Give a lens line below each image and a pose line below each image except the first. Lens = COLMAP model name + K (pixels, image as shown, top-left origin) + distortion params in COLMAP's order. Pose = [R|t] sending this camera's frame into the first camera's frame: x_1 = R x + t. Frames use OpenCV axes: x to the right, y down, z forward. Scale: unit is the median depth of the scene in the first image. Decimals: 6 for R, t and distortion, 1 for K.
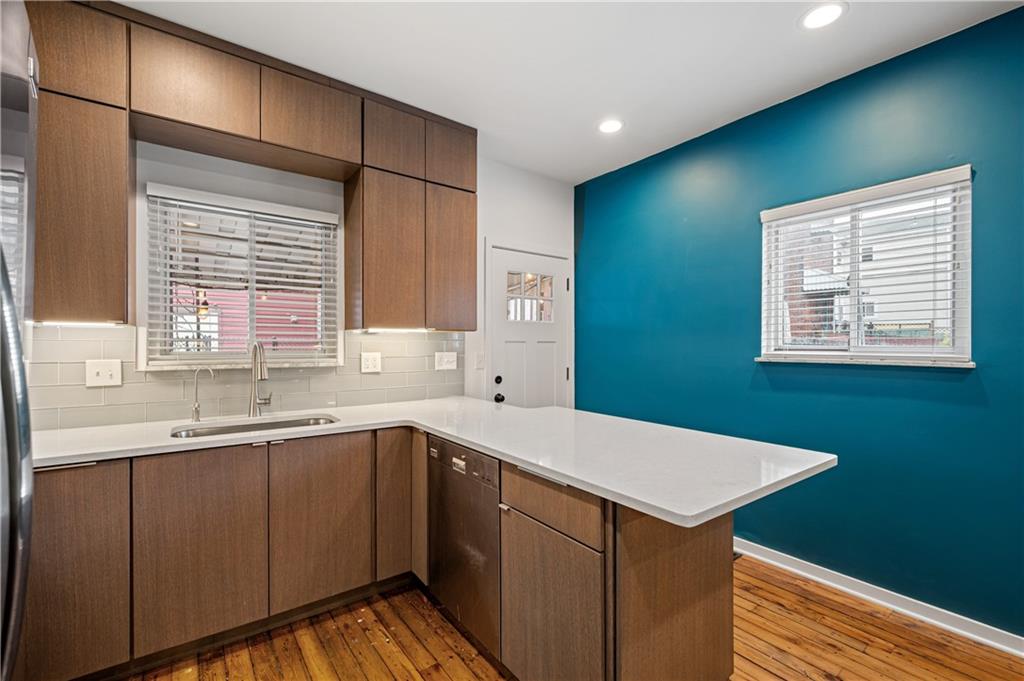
lens RADIAL K [[441.7, 0, 510.8], [0, 441.7, 347.7], [0, 0, 1]] dist [0.001788, -0.001223]
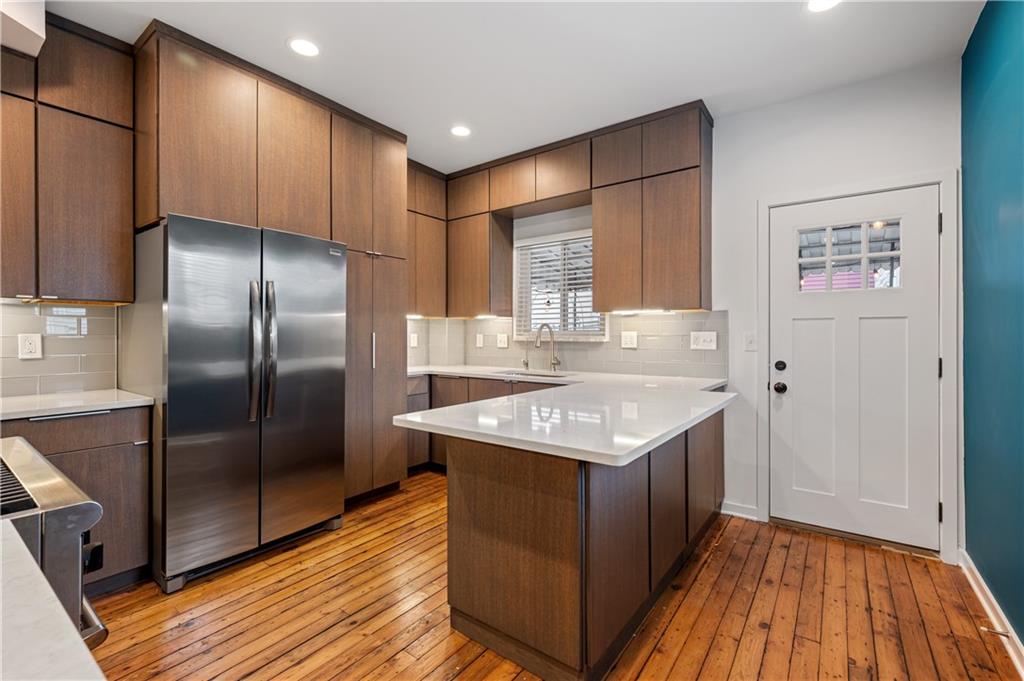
lens RADIAL K [[441.7, 0, 513.9], [0, 441.7, 337.3], [0, 0, 1]] dist [0.001788, -0.001223]
pose [[0.287808, 0.000818, -0.957688, 0.788151], [-0.011040, 0.999936, -0.002464, 0.034653], [0.957624, 0.011282, 0.287799, 0.363492]]
